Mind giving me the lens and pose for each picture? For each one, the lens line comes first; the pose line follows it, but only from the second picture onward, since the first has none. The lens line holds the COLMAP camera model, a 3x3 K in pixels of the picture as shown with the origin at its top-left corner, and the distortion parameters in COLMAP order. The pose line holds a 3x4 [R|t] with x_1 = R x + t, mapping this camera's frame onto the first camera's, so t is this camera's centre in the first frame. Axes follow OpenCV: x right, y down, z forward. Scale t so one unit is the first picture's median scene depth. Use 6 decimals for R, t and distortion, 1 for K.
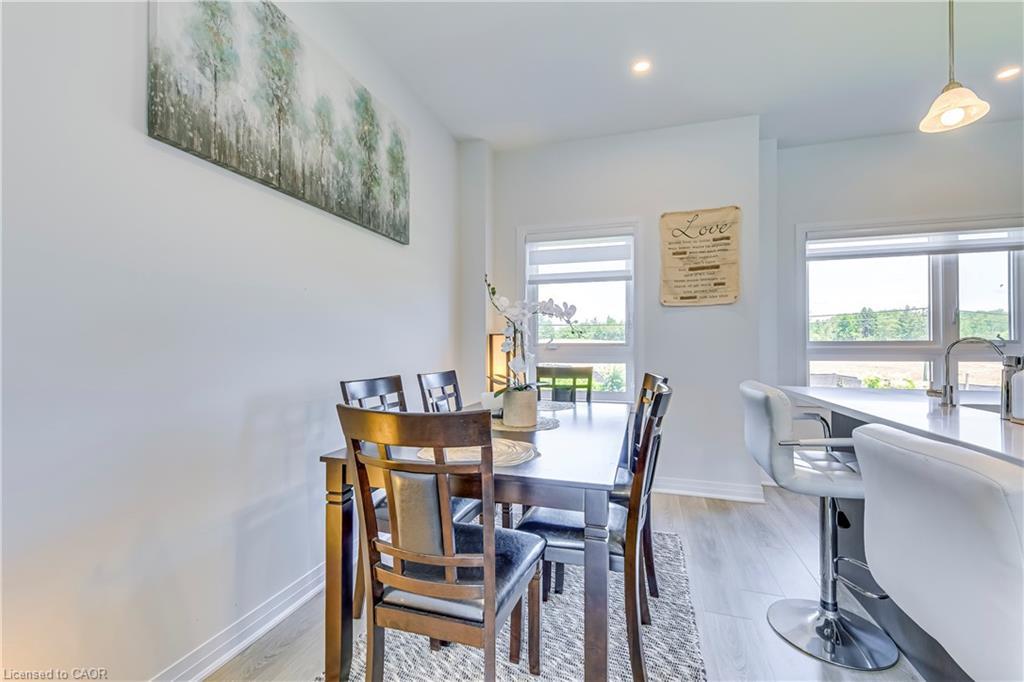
lens RADIAL K [[419.7, 0, 507.9], [0, 419.7, 345.3], [0, 0, 1]] dist [0.011013, -0.007311]
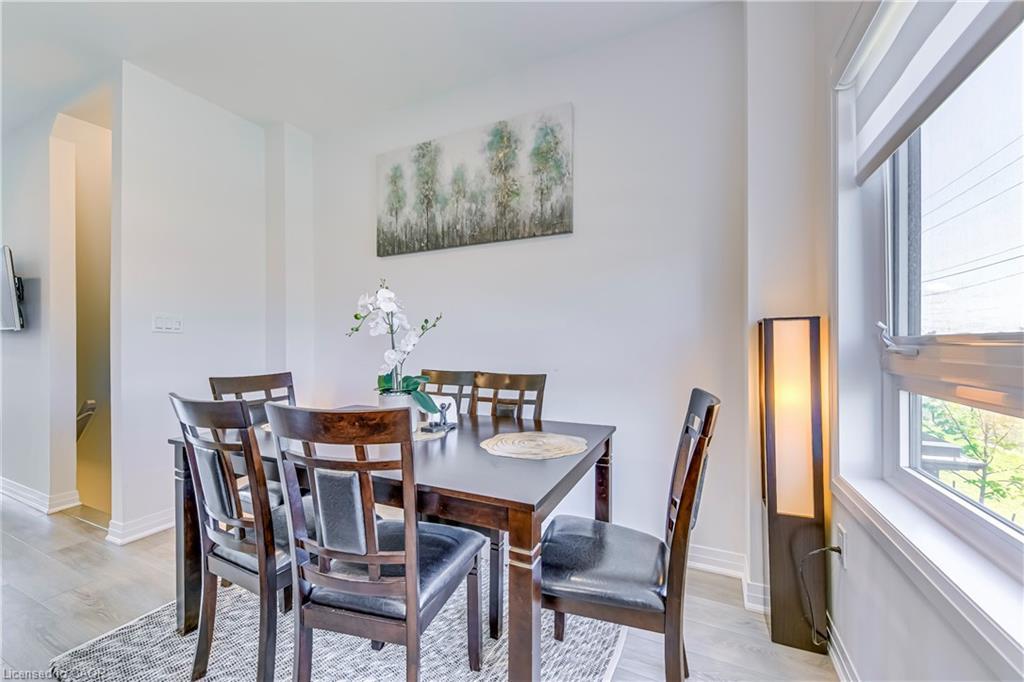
lens RADIAL K [[397.4, 0, 490.4], [0, 397.4, 343.3], [0, 0, 1]] dist [0.000894, -0.001068]
pose [[-0.151776, -0.000828, -0.988415, 0.687920], [0.004454, 0.999989, -0.001521, -0.002778], [0.988405, -0.004634, -0.151771, 1.060365]]
